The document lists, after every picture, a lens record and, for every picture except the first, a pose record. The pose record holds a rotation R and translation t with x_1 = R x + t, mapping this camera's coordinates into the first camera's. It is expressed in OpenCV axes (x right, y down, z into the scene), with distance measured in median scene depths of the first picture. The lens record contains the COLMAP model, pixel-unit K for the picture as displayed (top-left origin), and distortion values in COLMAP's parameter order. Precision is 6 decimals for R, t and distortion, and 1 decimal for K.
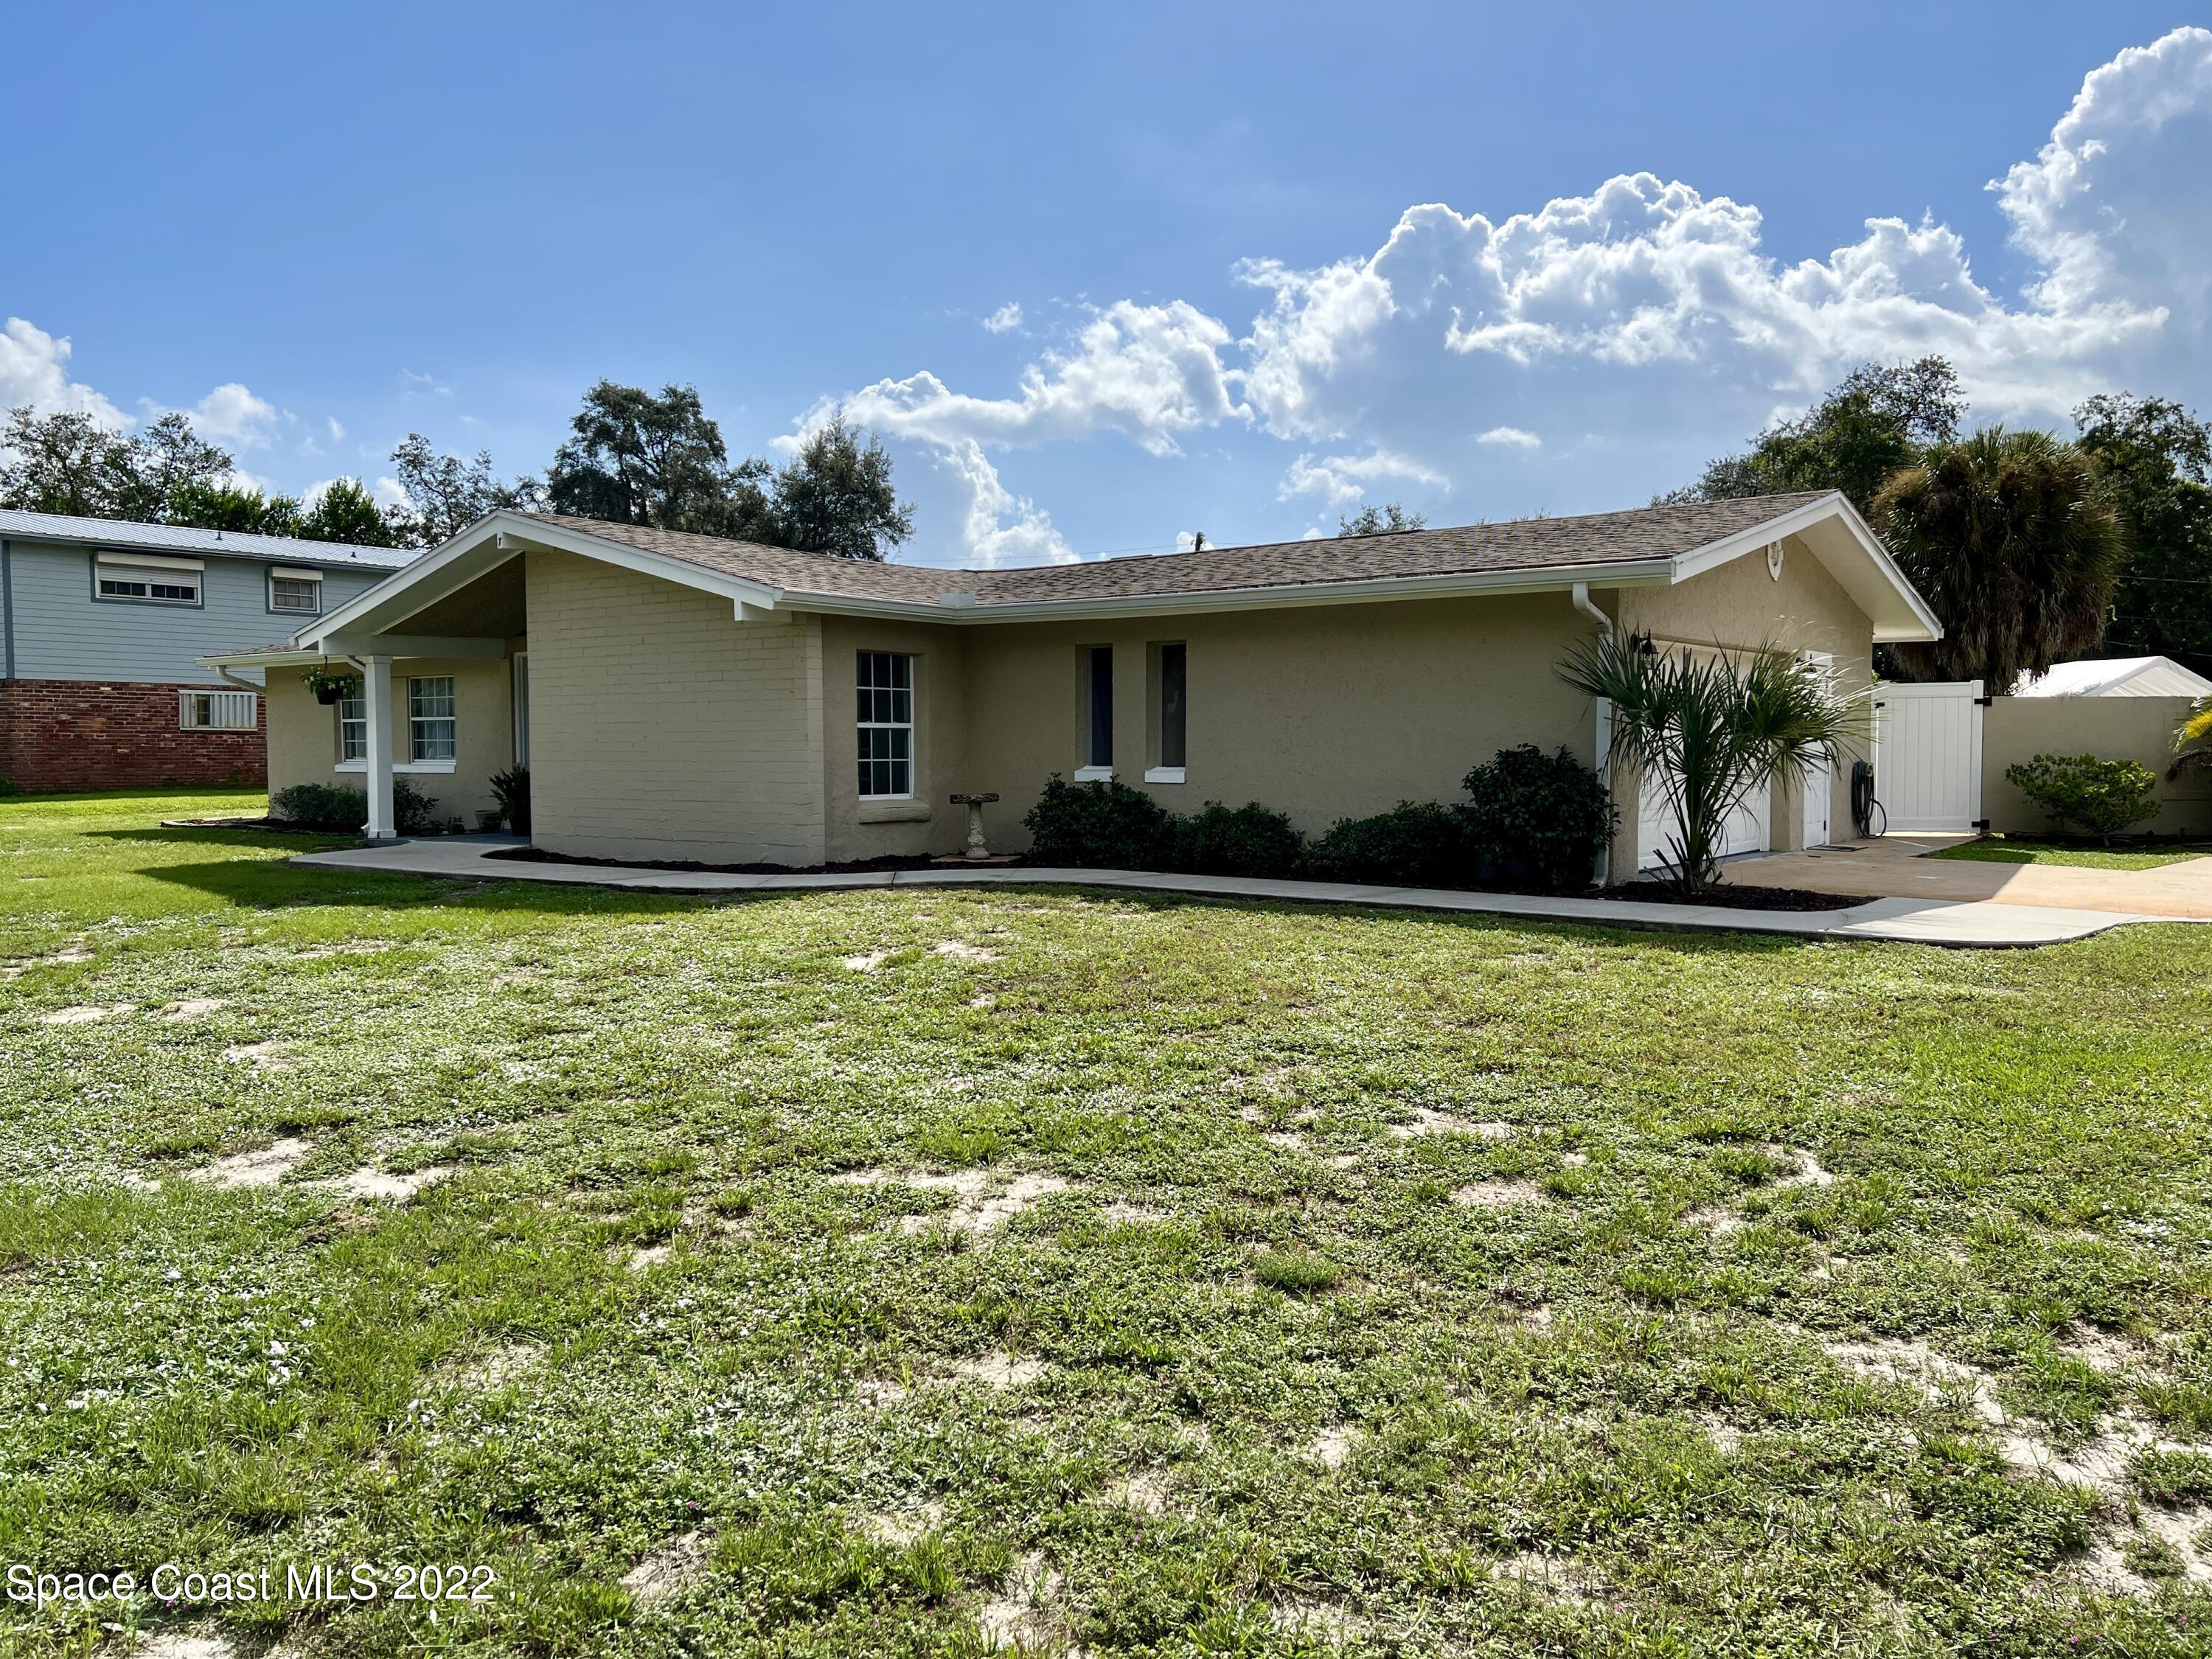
lens RADIAL K [[1675.5, 0, 1083.9], [0, 1675.5, 839.2], [0, 0, 1]] dist [0.044943, -0.055890]
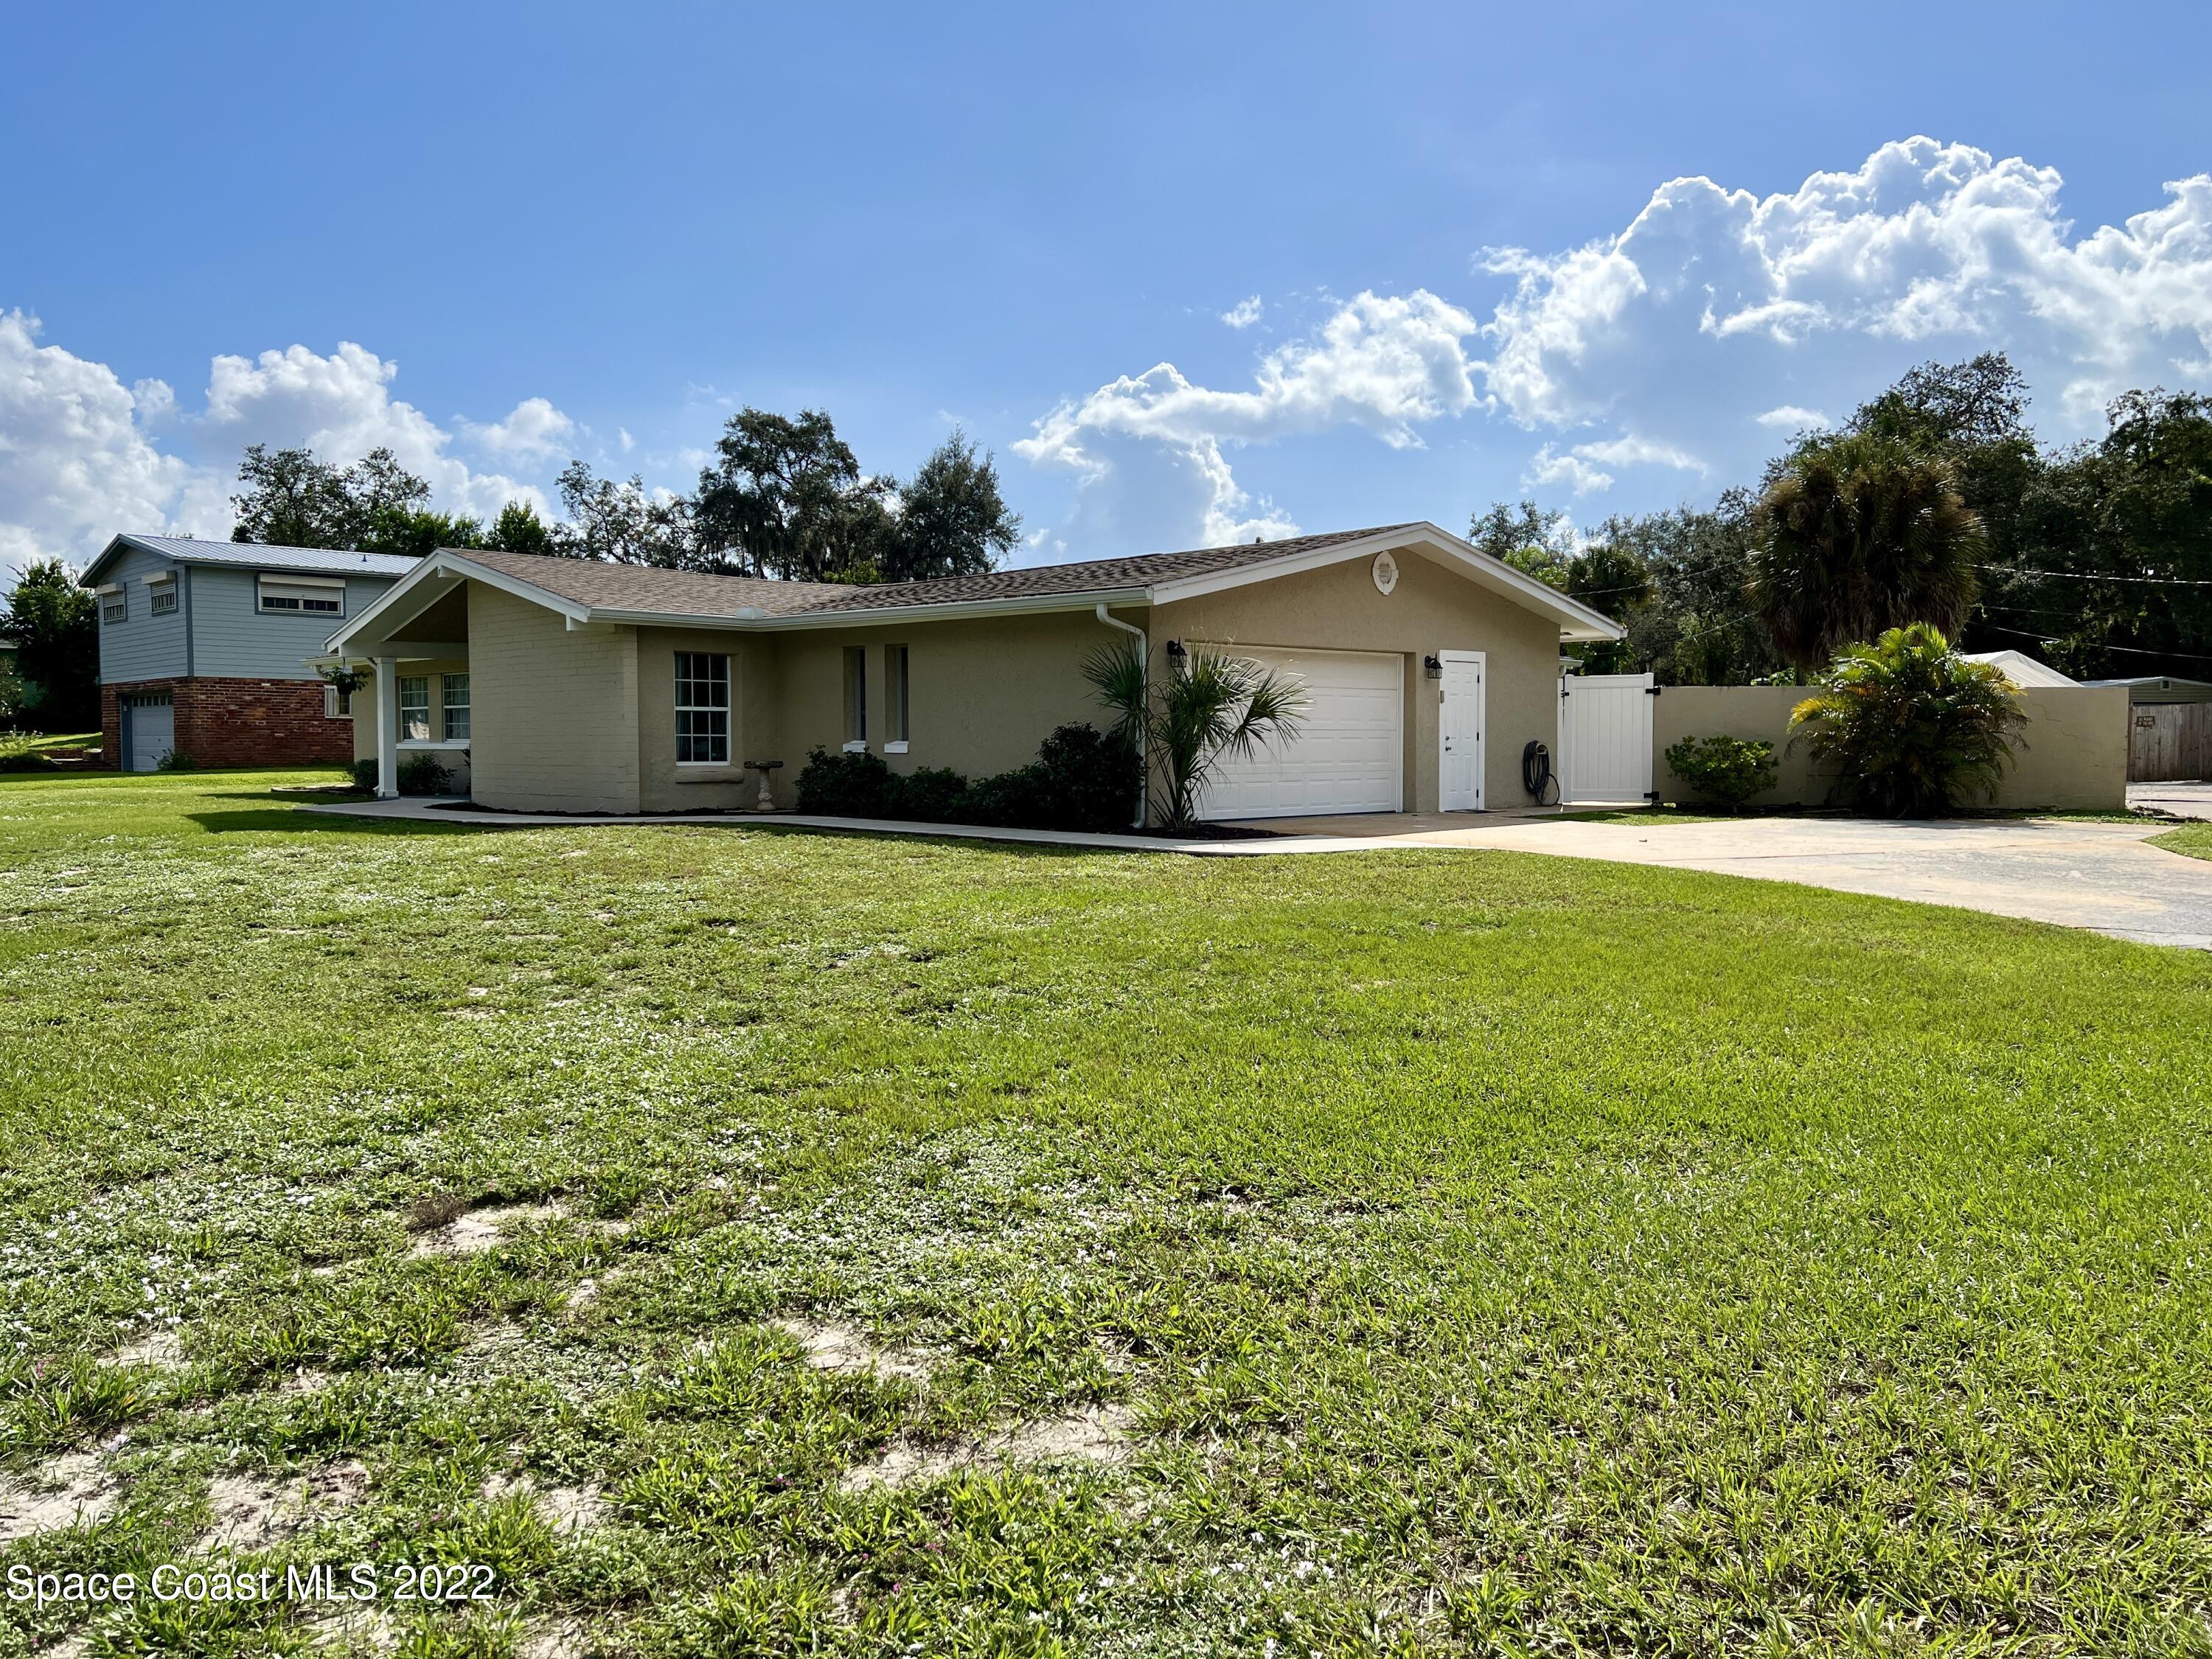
lens RADIAL K [[1675.5, 0, 1085.9], [0, 1675.5, 834.8], [0, 0, 1]] dist [0.044943, -0.055890]
pose [[0.990082, 0.010401, -0.140108, 0.097401], [-0.010470, 0.999945, 0.000238, 0.007344], [0.140103, 0.001231, 0.990136, -0.070255]]
